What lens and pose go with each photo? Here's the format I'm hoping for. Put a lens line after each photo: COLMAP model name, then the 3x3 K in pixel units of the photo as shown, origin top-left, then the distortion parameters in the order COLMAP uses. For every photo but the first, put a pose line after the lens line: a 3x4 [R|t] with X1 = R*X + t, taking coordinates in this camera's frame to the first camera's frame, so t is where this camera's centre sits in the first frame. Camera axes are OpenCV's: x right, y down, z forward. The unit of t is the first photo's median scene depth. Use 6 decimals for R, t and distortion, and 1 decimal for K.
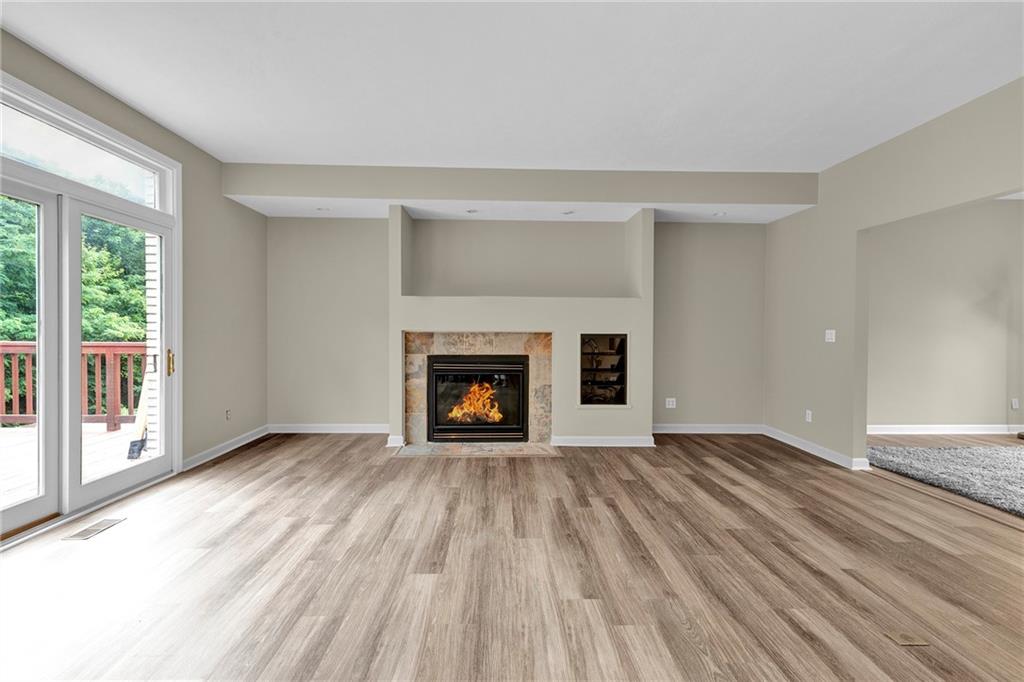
lens RADIAL K [[463.9, 0, 512.0], [0, 463.9, 341.0], [0, 0, 1]] dist [0.001615, 0.000195]
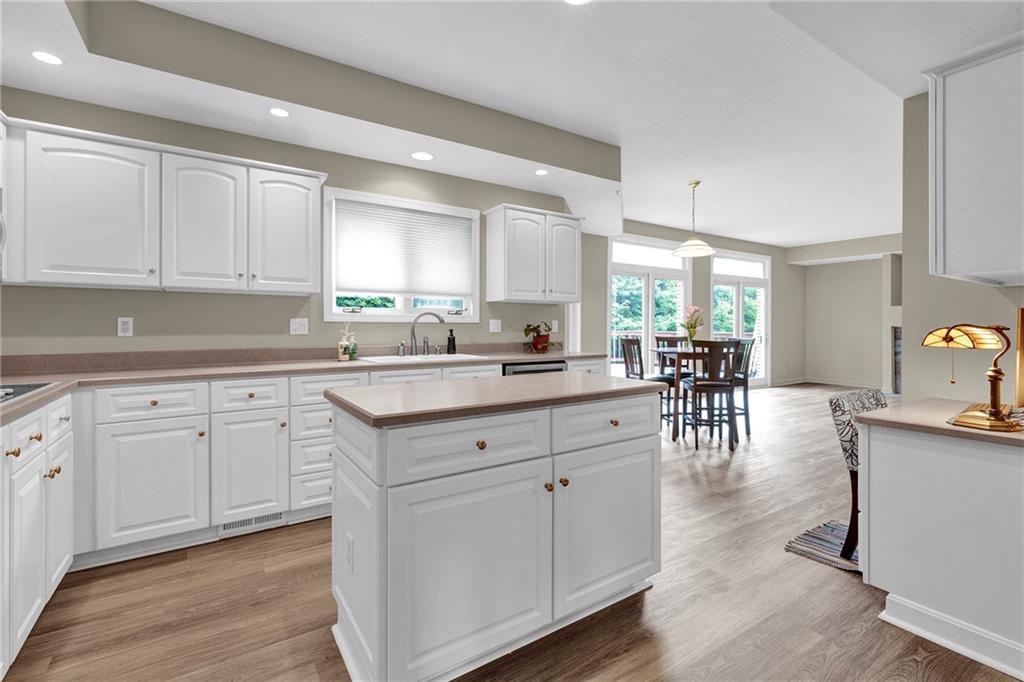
lens RADIAL K [[461.1, 0, 511.3], [0, 461.1, 325.5], [0, 0, 1]] dist [0.003764, 0.000842]
pose [[0.525332, -0.006457, -0.850873, 0.482739], [-0.017181, 0.999687, -0.018194, 0.030126], [0.850724, 0.024177, 0.525056, -1.104718]]
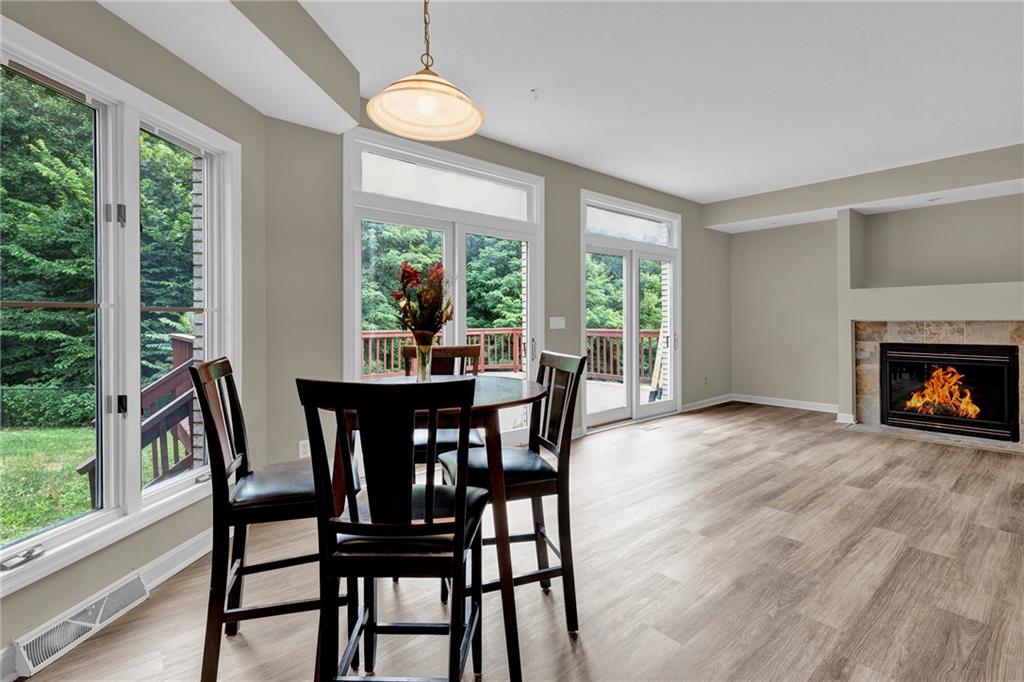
lens RADIAL K [[487.2, 0, 512.8], [0, 487.2, 318.3], [0, 0, 1]] dist [0.003048, 0.000974]
pose [[0.639007, -0.012982, -0.769091, 0.147476], [-0.009905, 0.999636, -0.025103, 0.011035], [0.769137, 0.023659, 0.638646, -0.383194]]
